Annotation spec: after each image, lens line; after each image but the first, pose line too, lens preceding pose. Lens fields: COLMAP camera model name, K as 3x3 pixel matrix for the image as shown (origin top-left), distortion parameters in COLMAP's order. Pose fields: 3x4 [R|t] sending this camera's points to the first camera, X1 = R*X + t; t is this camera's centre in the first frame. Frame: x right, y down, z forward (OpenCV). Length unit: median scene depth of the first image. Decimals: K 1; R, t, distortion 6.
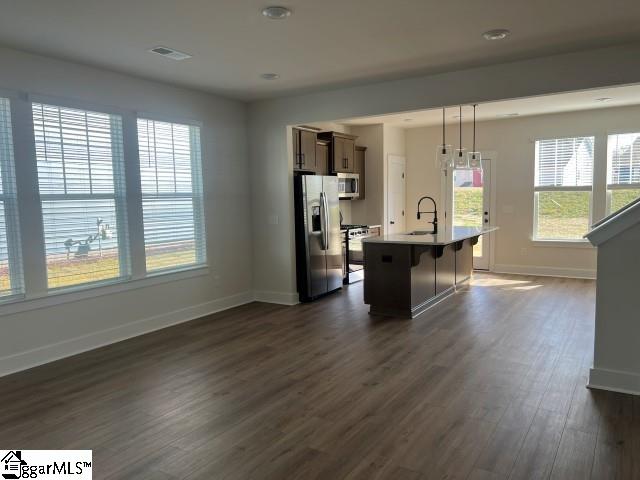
lens RADIAL K [[484.0, 0, 320.0], [0, 484.0, 240.0], [0, 0, 1]] dist [0.054753, -0.008310]
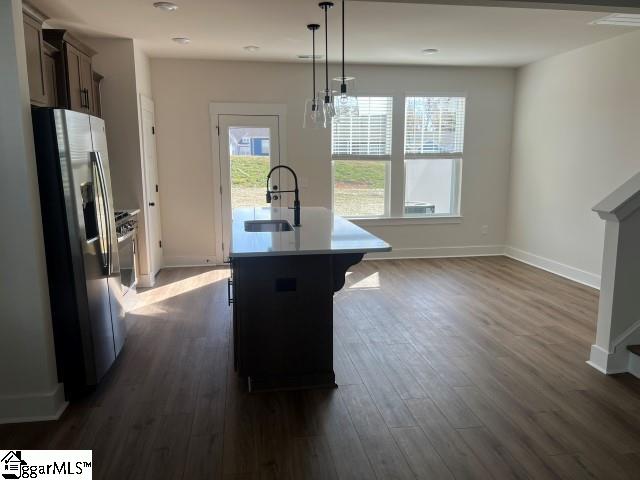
lens RADIAL K [[484.0, 0, 320.0], [0, 484.0, 240.0], [0, 0, 1]] dist [0.054753, -0.008310]
pose [[0.749587, -0.089716, 0.655798, -0.128627], [0.045538, 0.995414, 0.084126, -0.037838], [-0.660338, -0.033196, 0.750235, 0.430482]]
